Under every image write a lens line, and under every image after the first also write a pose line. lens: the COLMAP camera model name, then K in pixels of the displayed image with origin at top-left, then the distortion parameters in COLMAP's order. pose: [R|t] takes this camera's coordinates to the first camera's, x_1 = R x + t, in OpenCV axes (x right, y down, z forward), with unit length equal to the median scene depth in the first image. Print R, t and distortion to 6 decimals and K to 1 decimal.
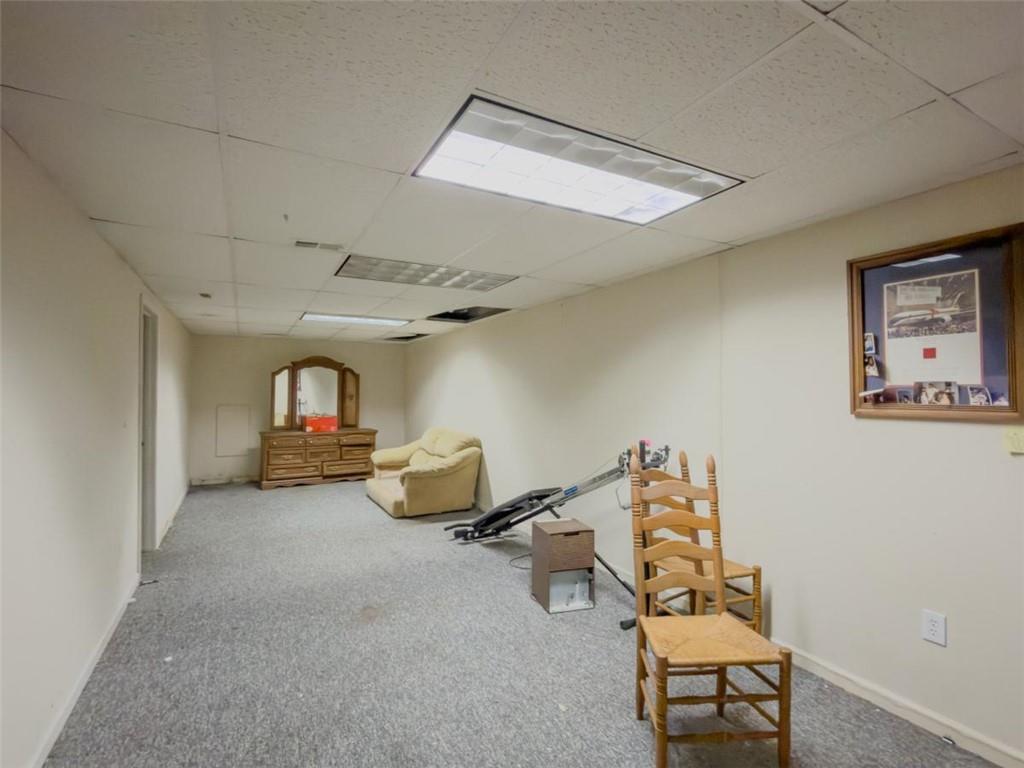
lens RADIAL K [[495.0, 0, 515.4], [0, 495.0, 382.0], [0, 0, 1]] dist [-0.000737, -0.000249]
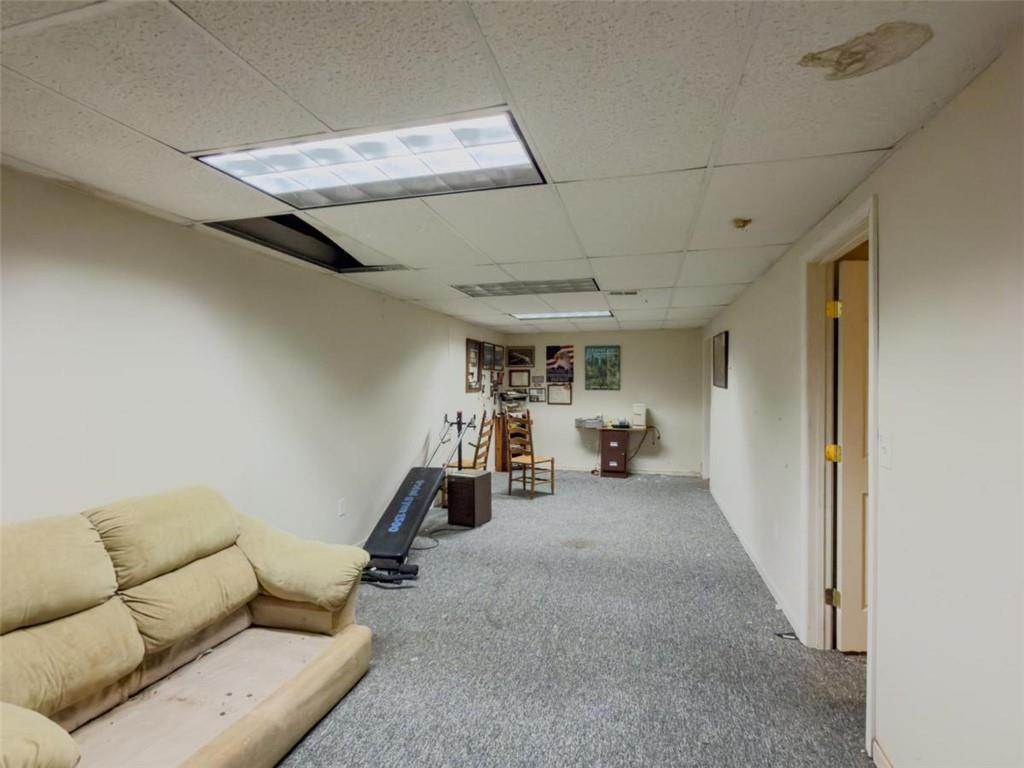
lens RADIAL K [[495.0, 0, 512.9], [0, 495.0, 384.7], [0, 0, 1]] dist [-0.000737, -0.000249]
pose [[-0.719830, -0.003122, 0.694143, -1.197183], [-0.012586, 0.999884, -0.008554, 0.039064], [-0.694036, -0.014893, -0.719786, 2.288308]]
